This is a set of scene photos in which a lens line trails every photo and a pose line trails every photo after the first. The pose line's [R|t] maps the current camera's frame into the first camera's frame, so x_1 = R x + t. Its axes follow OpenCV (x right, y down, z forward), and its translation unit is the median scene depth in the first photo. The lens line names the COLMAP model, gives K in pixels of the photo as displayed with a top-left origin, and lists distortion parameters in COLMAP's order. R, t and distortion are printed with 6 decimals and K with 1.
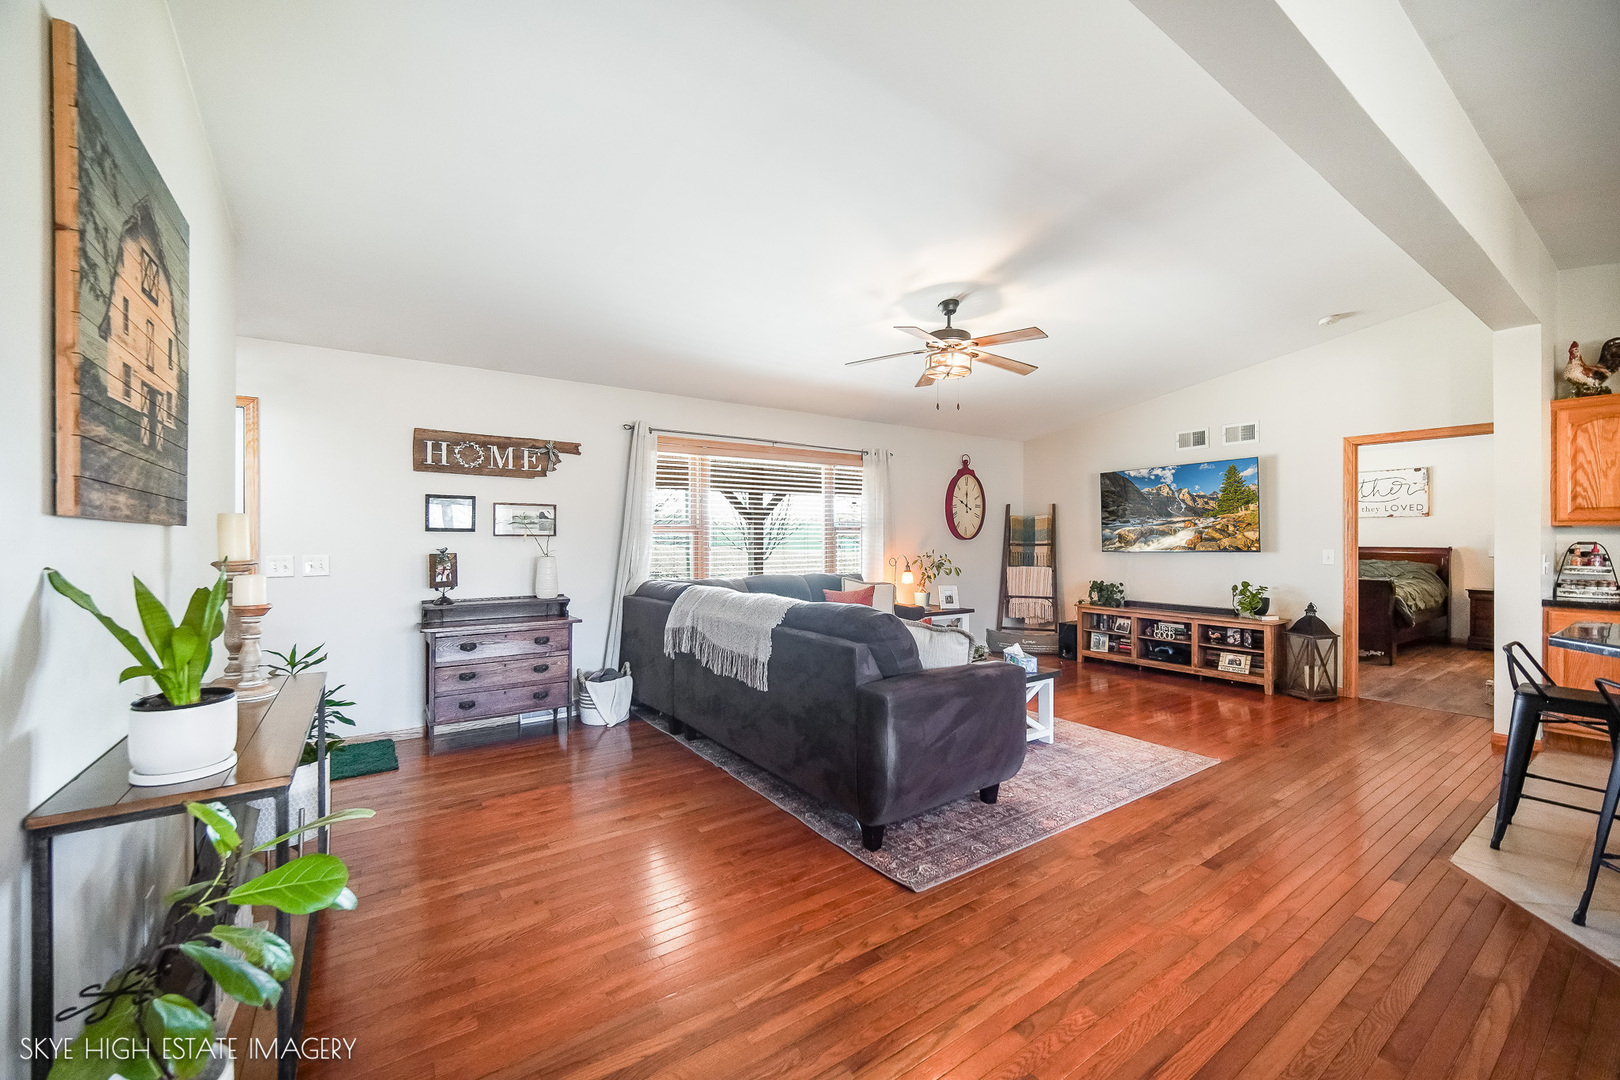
lens RADIAL K [[640.8, 0, 812.9], [0, 640.8, 537.9], [0, 0, 1]] dist [-0.001699, -0.000189]
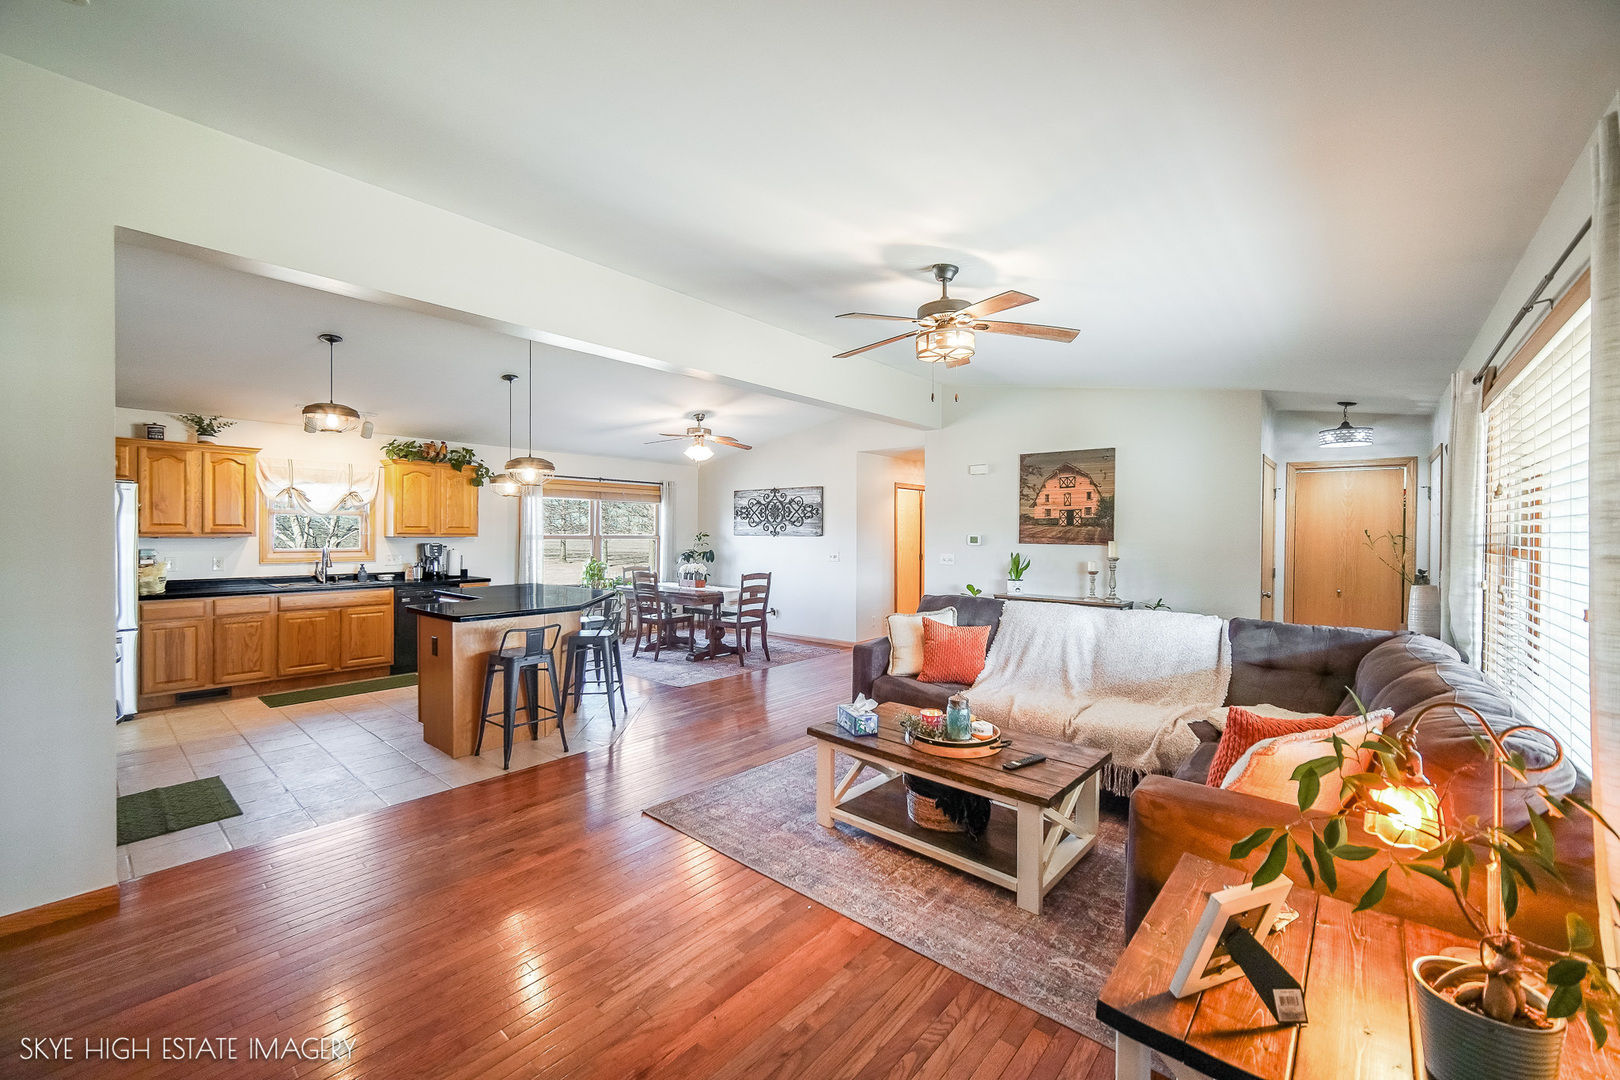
lens RADIAL K [[640.8, 0, 812.9], [0, 640.8, 537.9], [0, 0, 1]] dist [-0.001699, -0.000189]
pose [[-0.970344, -0.003581, -0.241700, 0.502020], [-0.005631, 0.999954, 0.007789, -0.029904], [0.241661, 0.008919, -0.970320, 1.549758]]
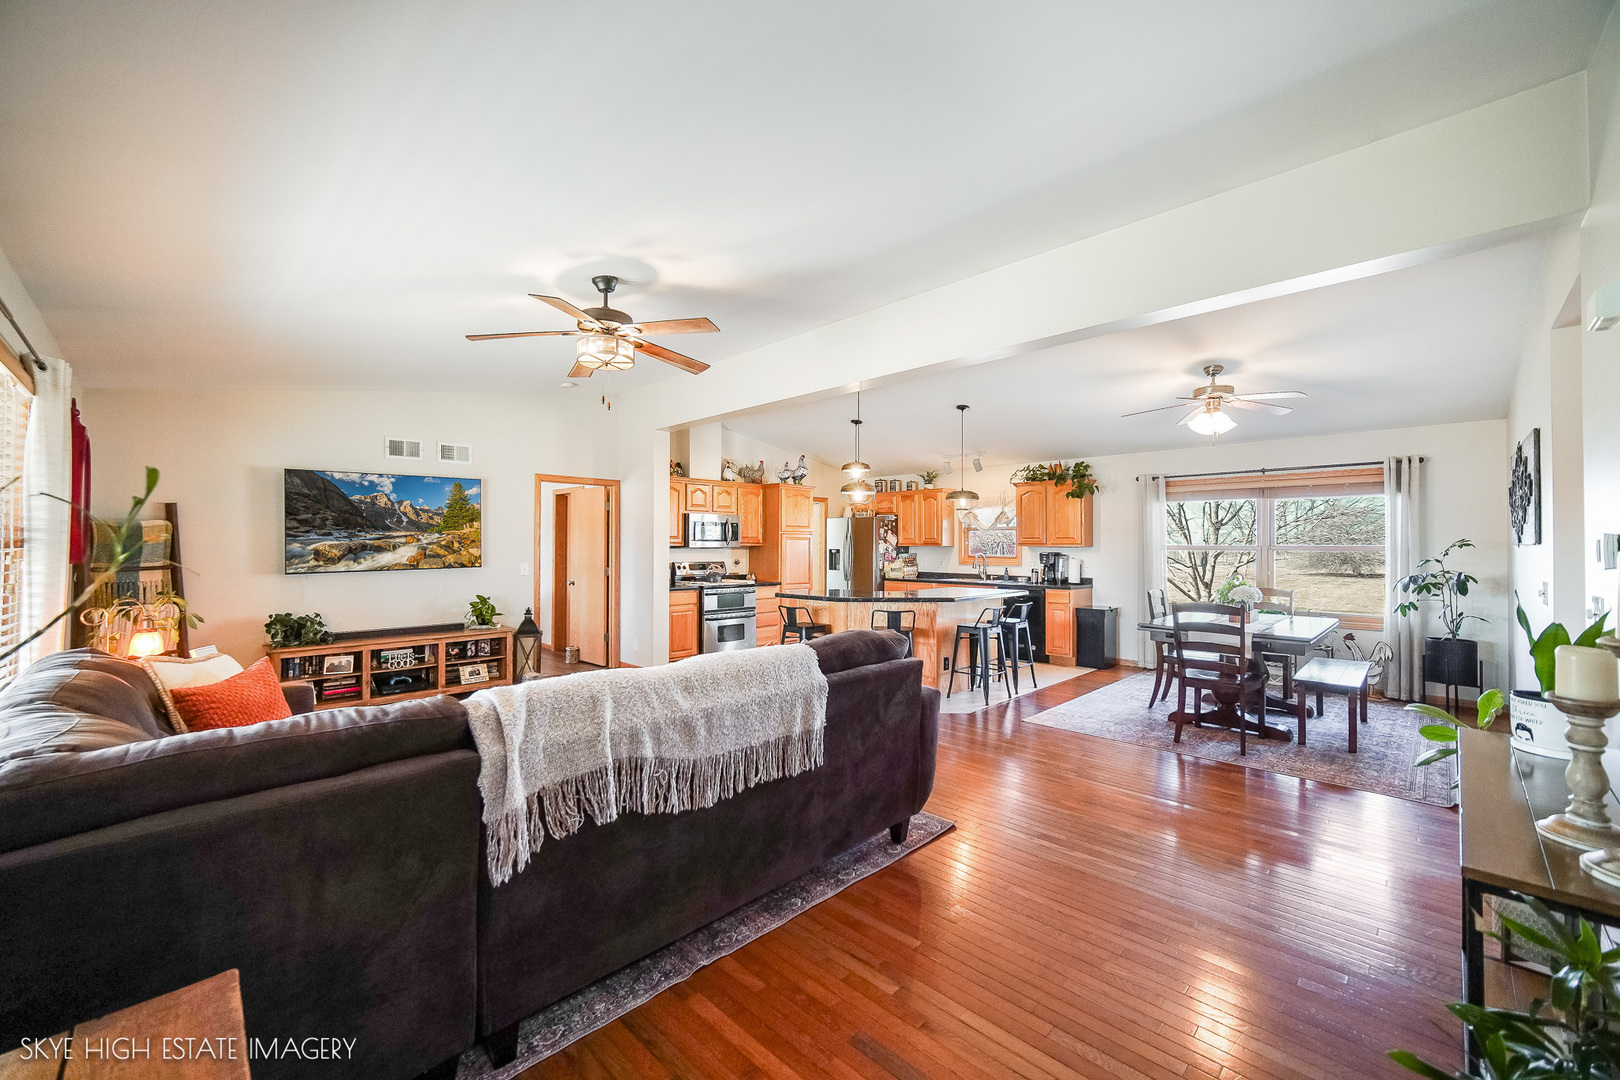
lens RADIAL K [[640.8, 0, 812.9], [0, 640.8, 537.9], [0, 0, 1]] dist [-0.001699, -0.000189]
pose [[-0.178384, 0.010201, 0.983908, -0.575697], [-0.001396, 0.999943, -0.010620, -0.019660], [-0.983960, -0.003268, -0.178360, 0.784881]]
